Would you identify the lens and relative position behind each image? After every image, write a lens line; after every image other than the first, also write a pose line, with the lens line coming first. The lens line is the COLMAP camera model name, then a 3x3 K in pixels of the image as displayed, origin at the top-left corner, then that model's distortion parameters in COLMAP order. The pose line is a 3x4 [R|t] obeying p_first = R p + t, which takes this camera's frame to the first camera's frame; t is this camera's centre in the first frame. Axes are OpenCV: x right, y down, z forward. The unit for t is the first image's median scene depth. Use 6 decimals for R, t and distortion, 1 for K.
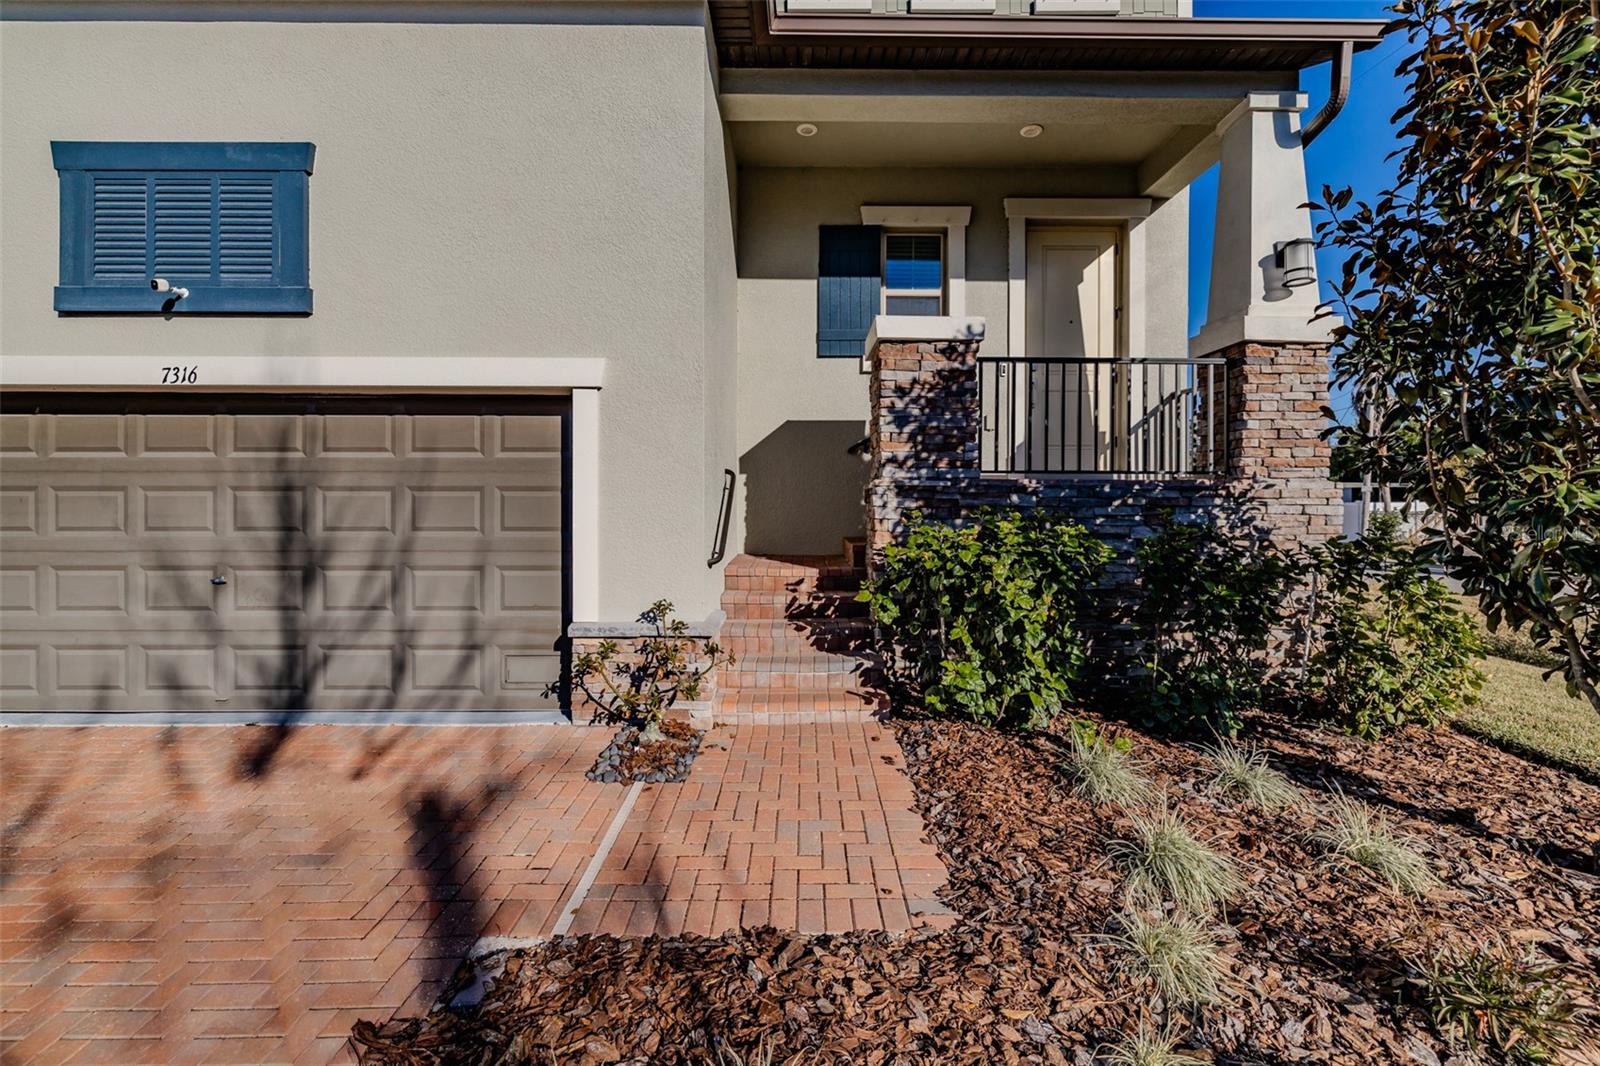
lens RADIAL K [[678.6, 0, 800.0], [0, 678.6, 507.1], [0, 0, 1]] dist [-0.002212, 0.000057]
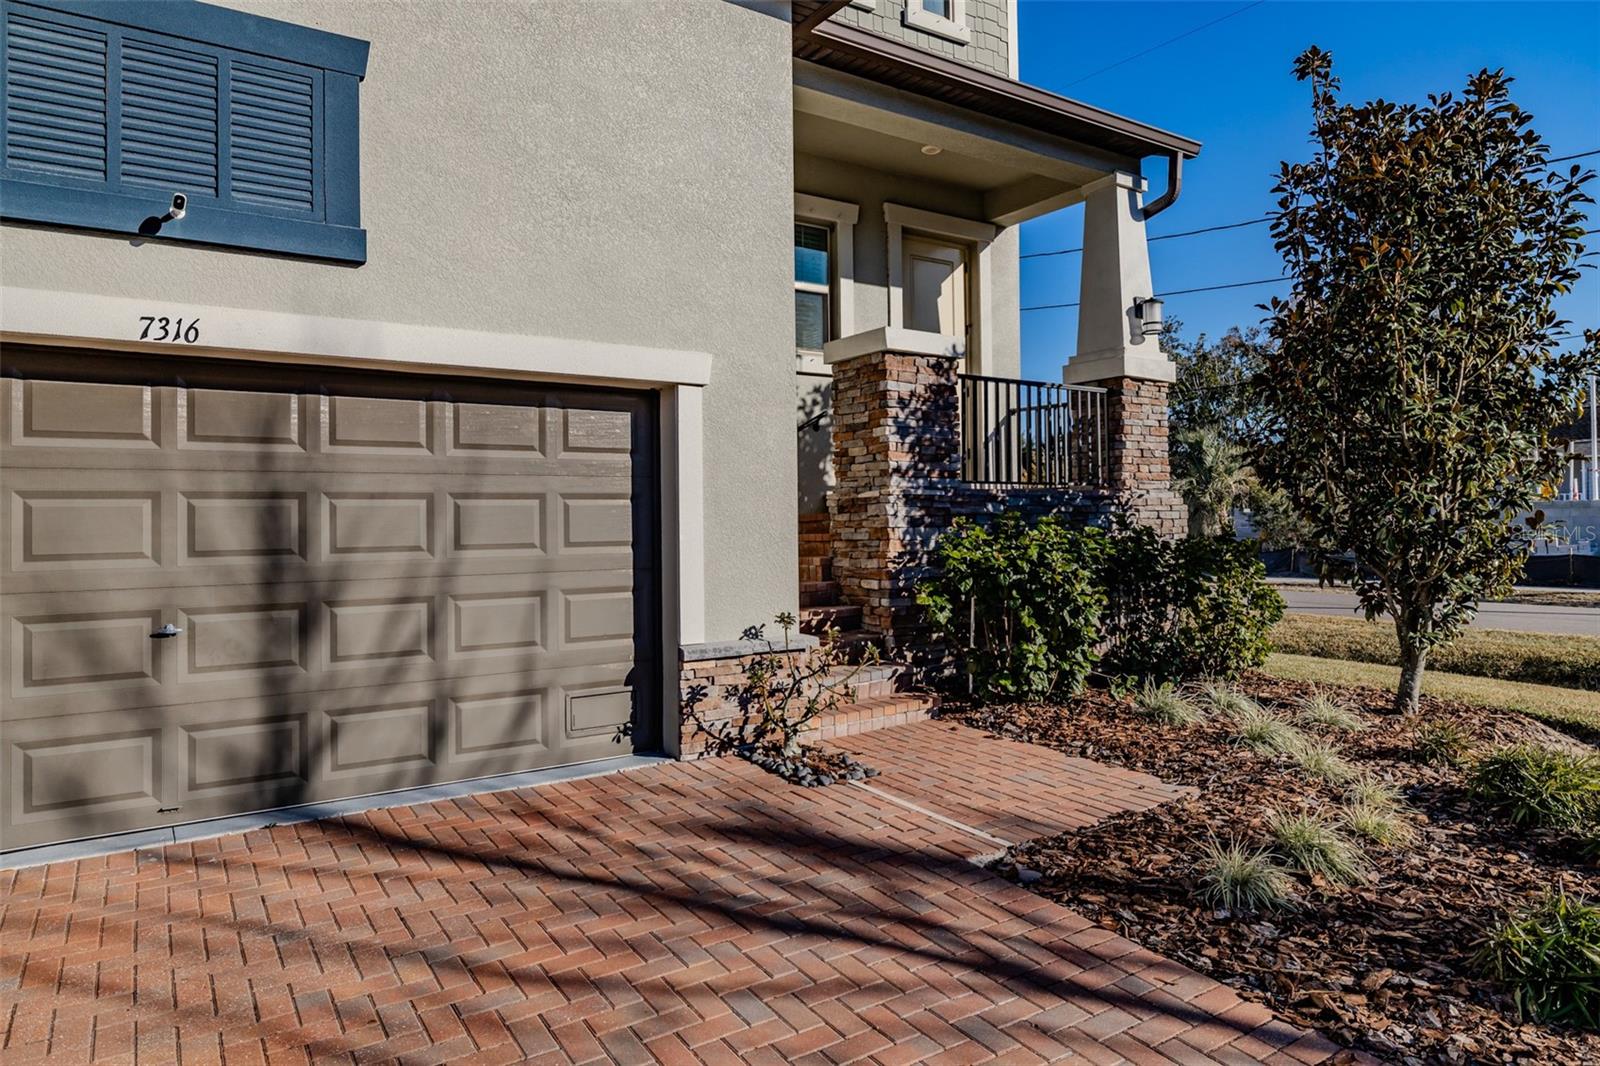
lens RADIAL K [[1002.3, 0, 798.1], [0, 1002.3, 514.9], [0, 0, 1]] dist [-0.004288, -0.001647]
pose [[0.834290, -0.007816, 0.551270, -0.855910], [0.018934, 0.999716, -0.014480, 0.018093], [-0.551000, 0.022518, 0.834201, -0.174827]]
